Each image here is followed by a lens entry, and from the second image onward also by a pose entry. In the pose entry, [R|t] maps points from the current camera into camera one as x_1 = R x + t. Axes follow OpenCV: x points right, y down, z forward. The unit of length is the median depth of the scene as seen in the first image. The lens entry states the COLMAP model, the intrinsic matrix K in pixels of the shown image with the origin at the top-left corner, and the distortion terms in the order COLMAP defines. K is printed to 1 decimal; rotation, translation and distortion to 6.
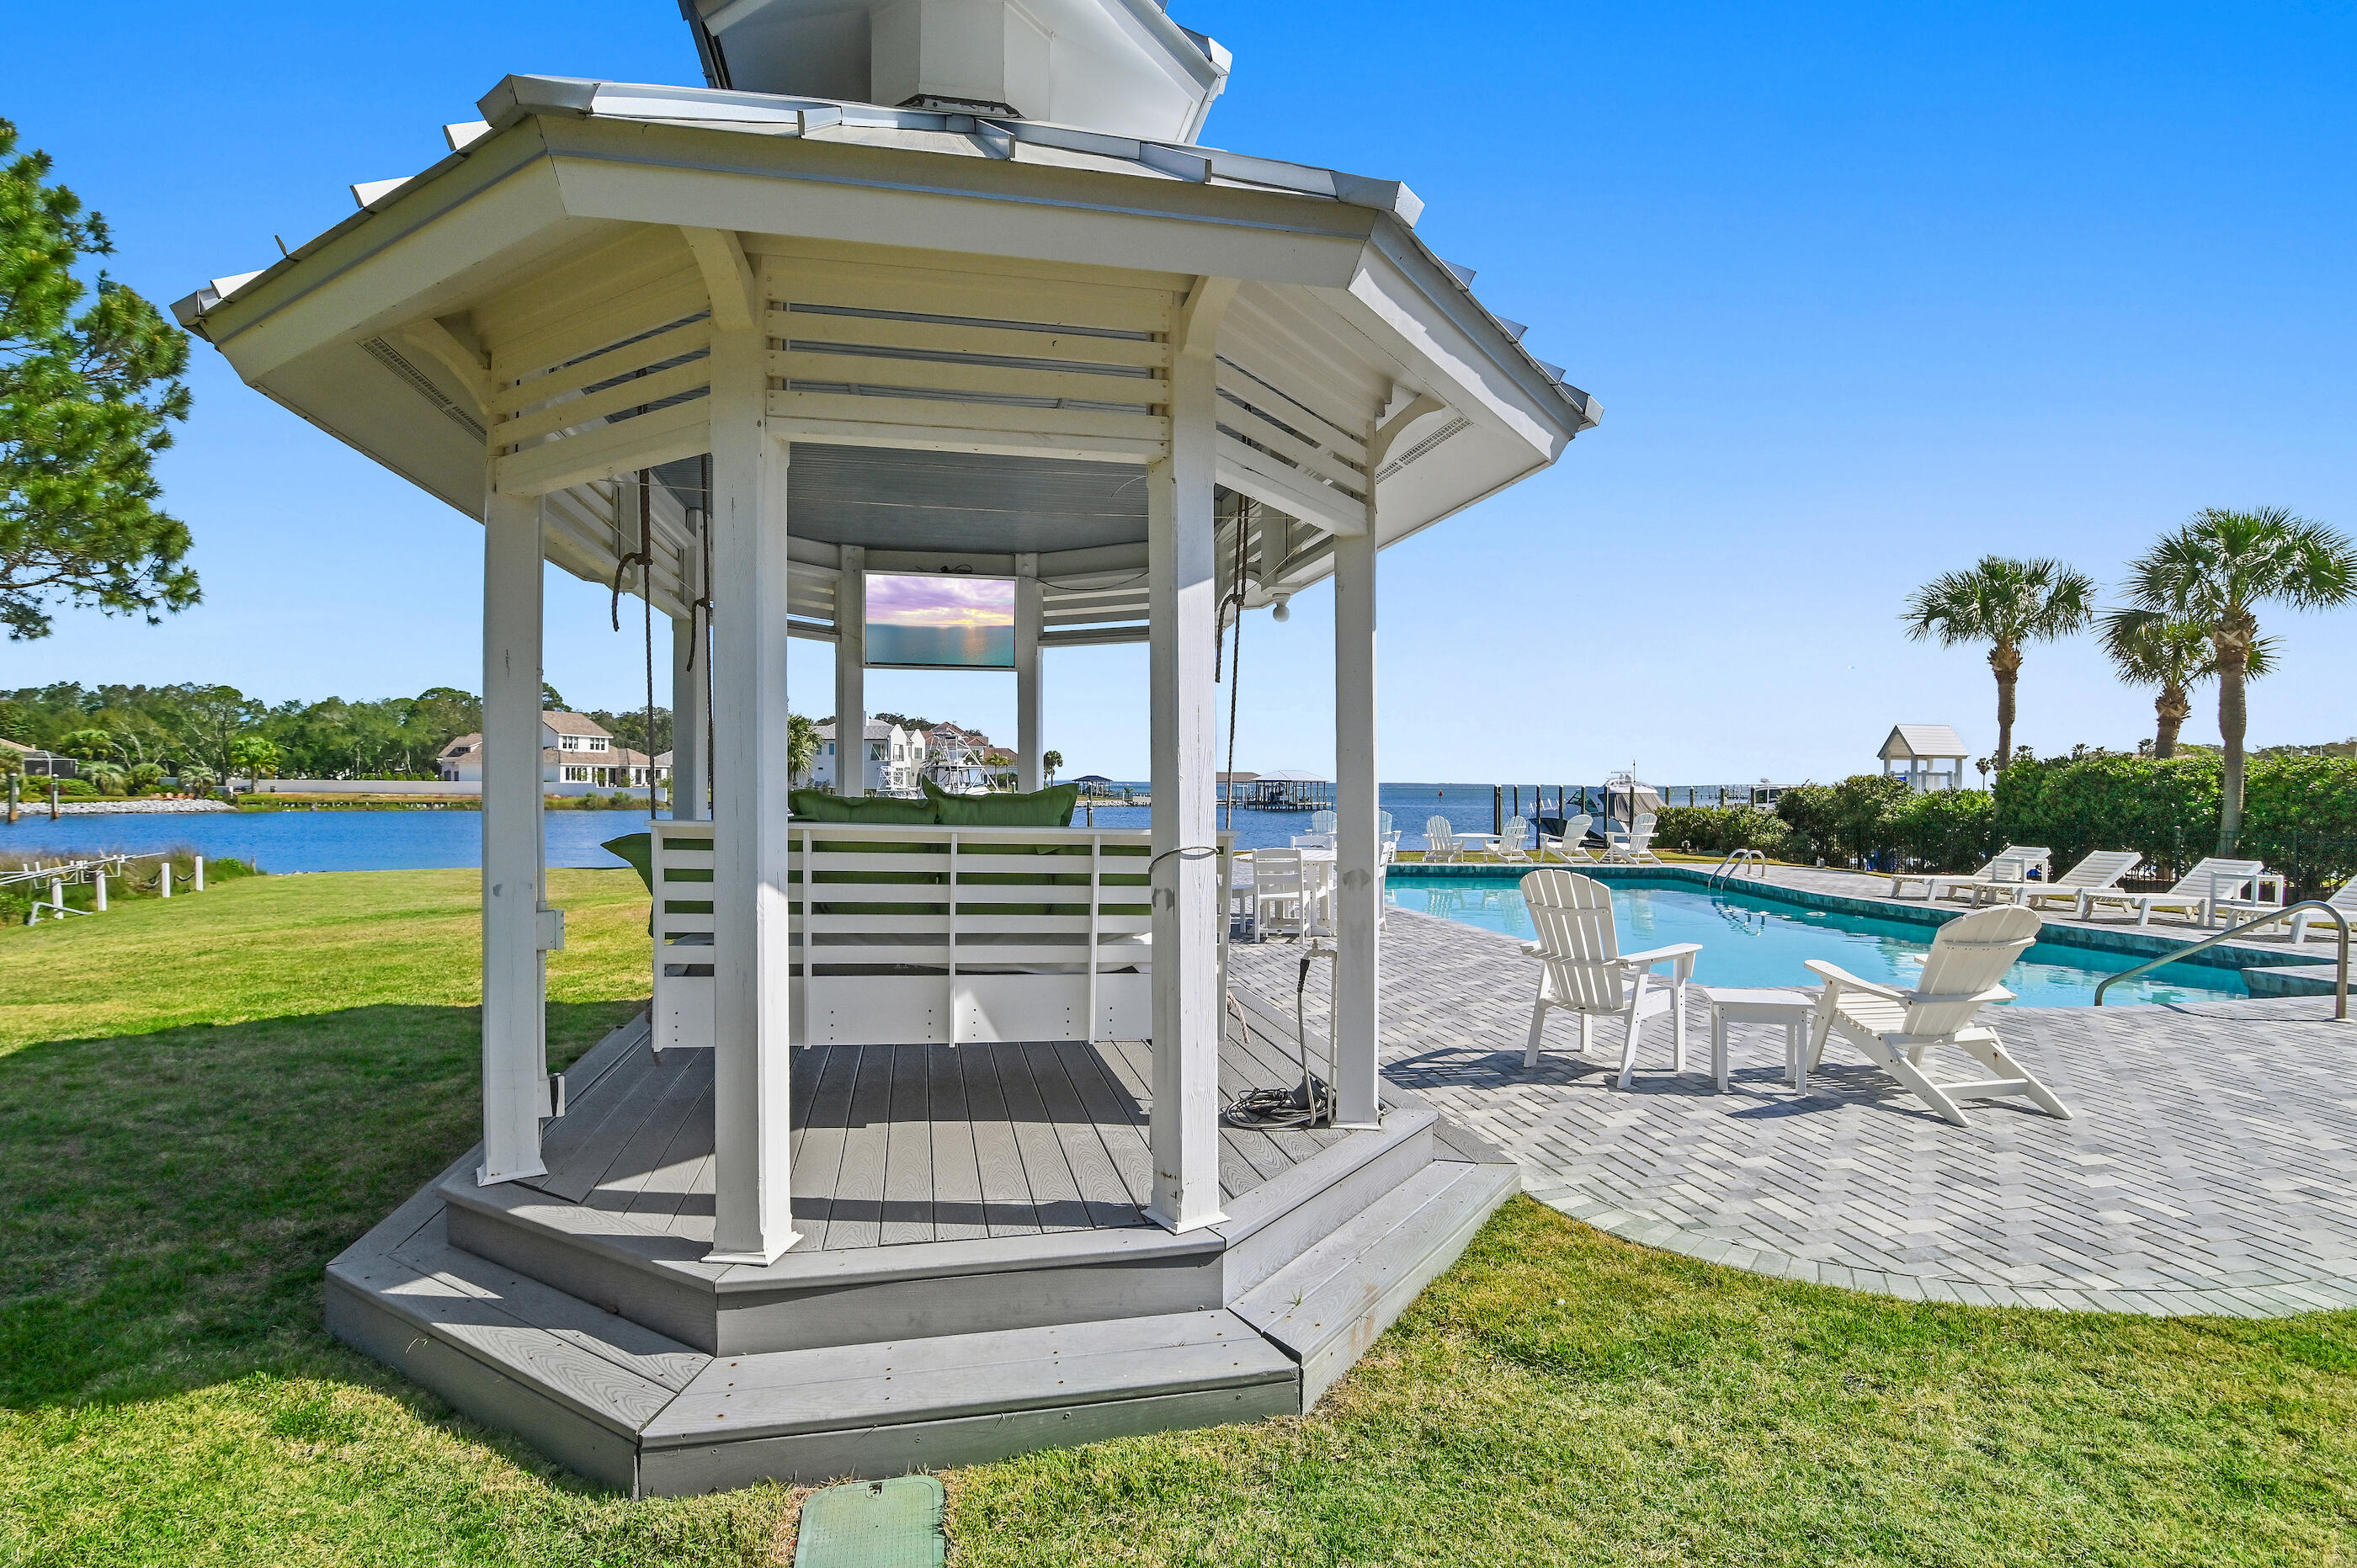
lens RADIAL K [[1183.7, 0, 1185.2], [0, 1183.7, 794.5], [0, 0, 1]] dist [-0.019067, -0.000095]
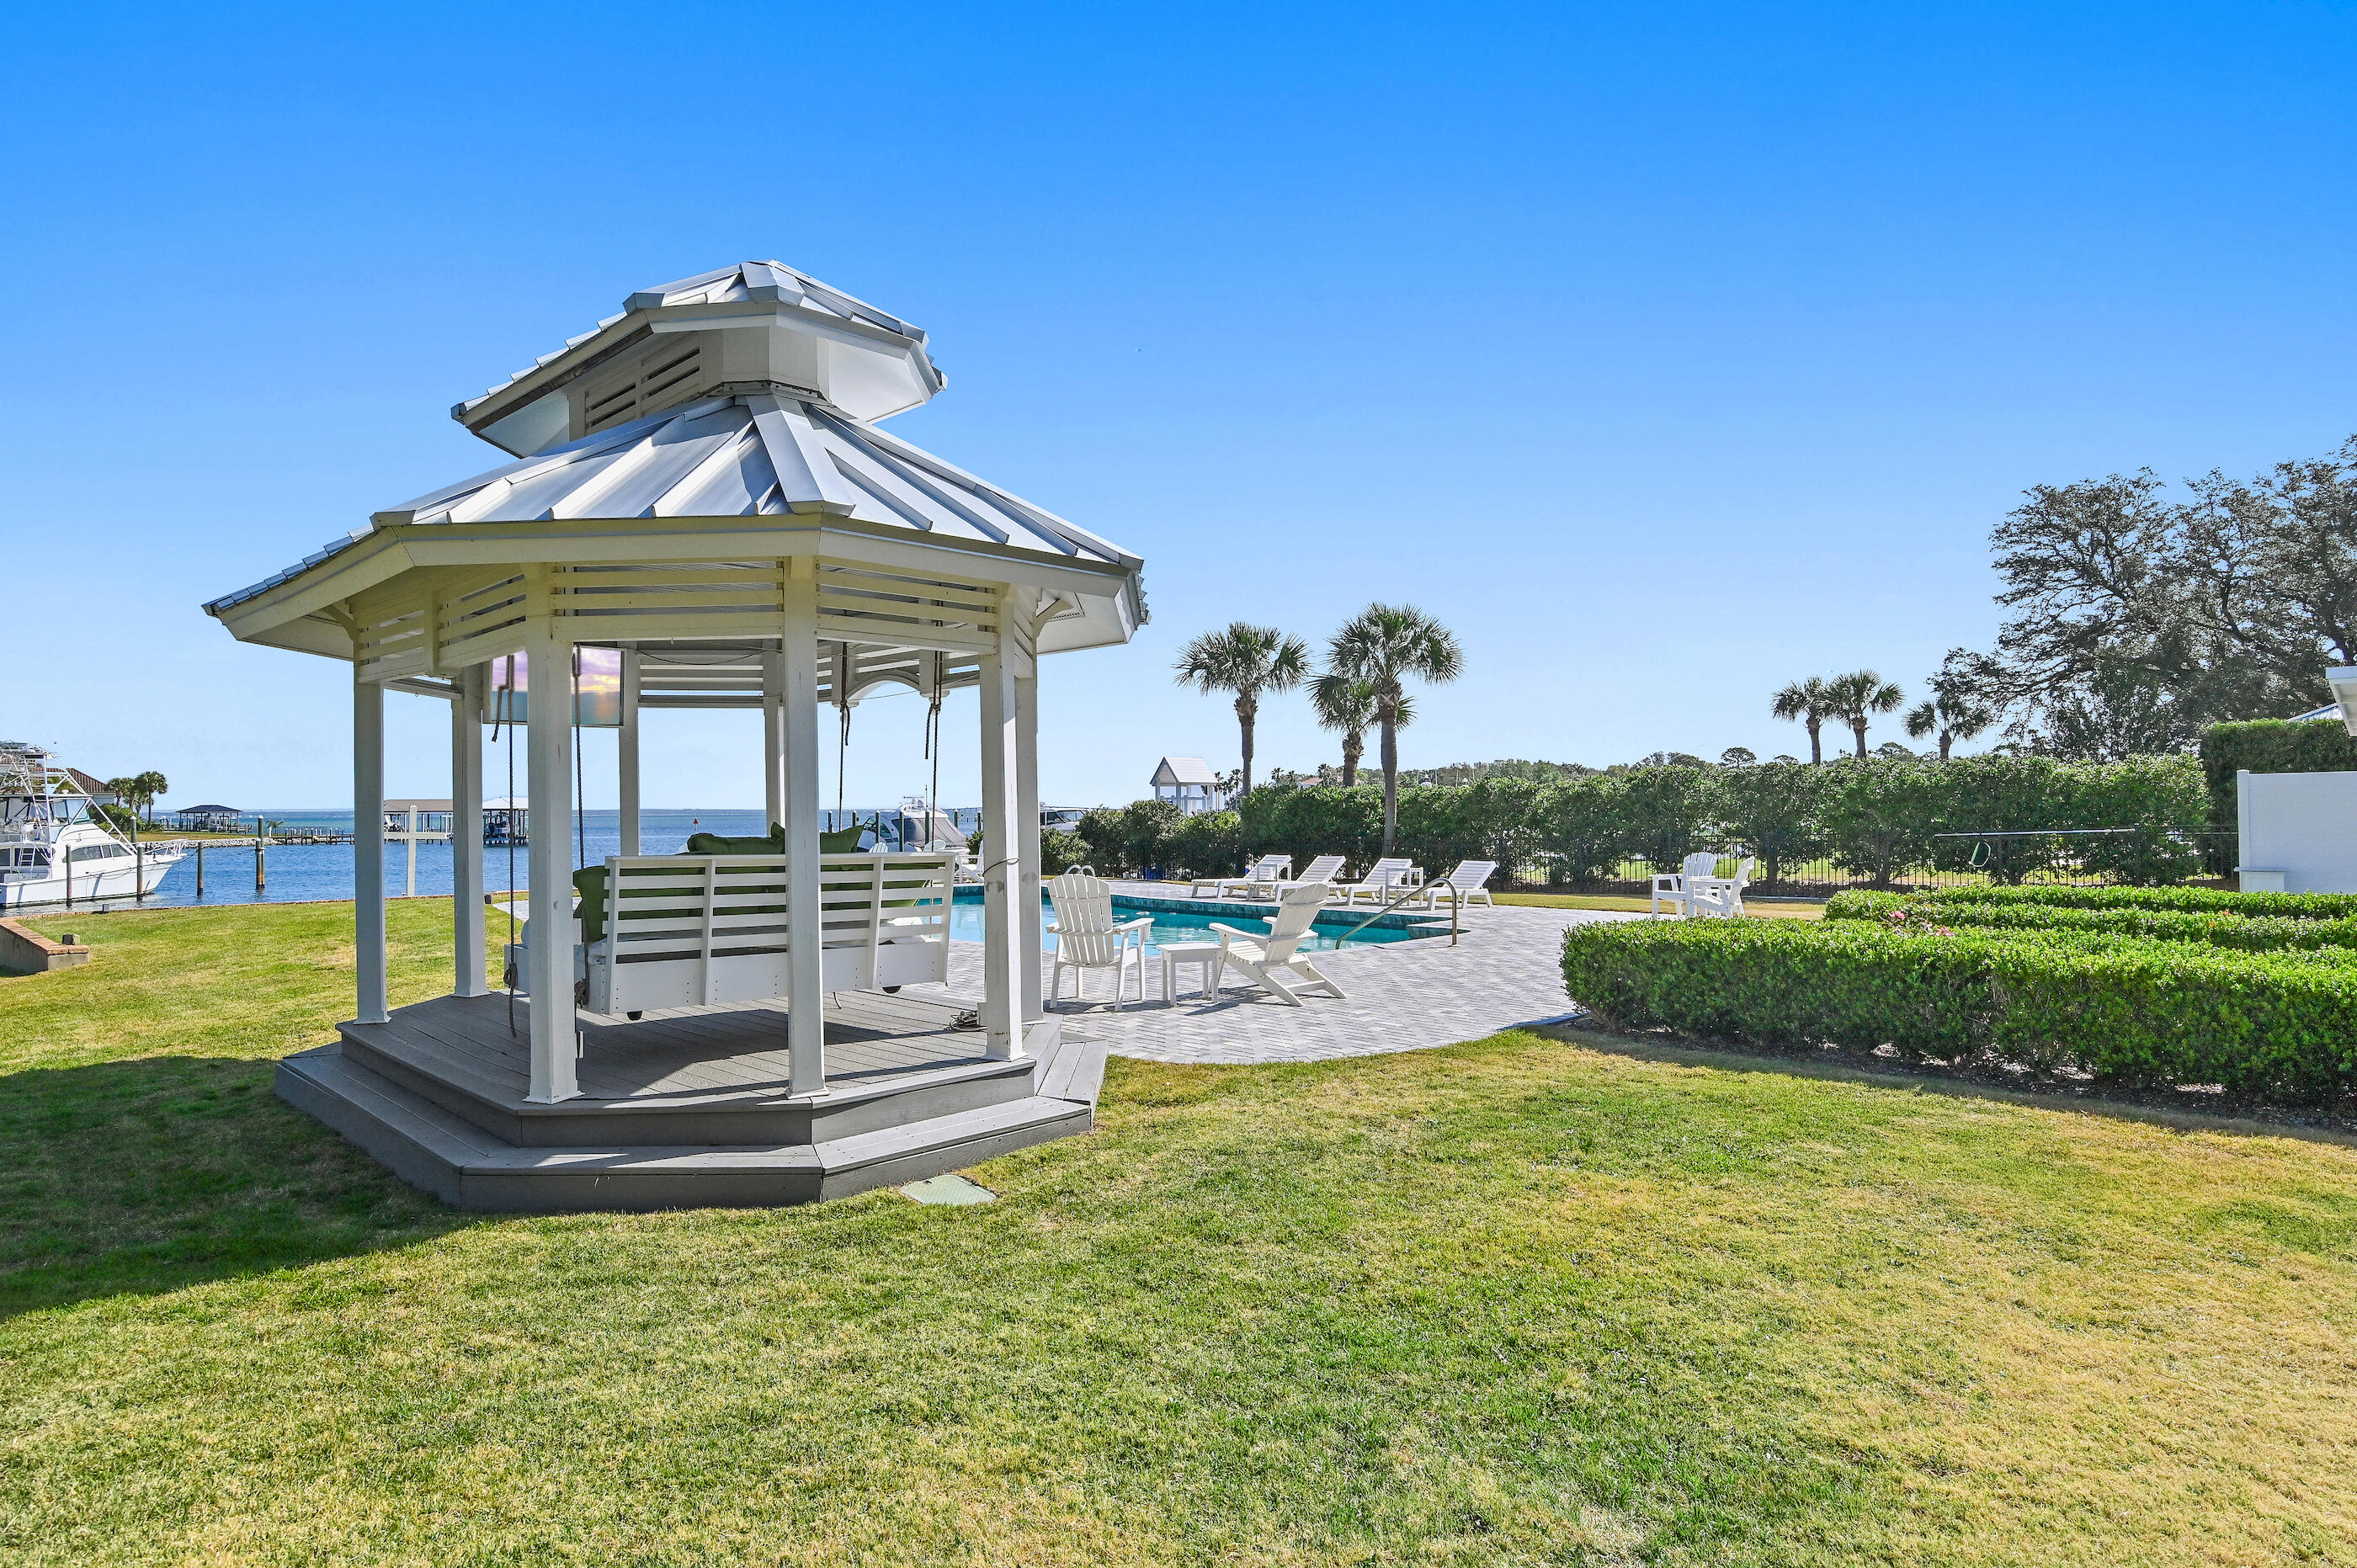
lens RADIAL K [[1297.1, 0, 1178.5], [0, 1297.1, 784.0], [0, 0, 1]] dist [-0.003916, -0.000585]
pose [[0.837708, -0.002226, 0.546114, -0.183419], [0.017516, 0.999587, -0.022795, -0.004678], [-0.545837, 0.028661, 0.837401, -0.181989]]
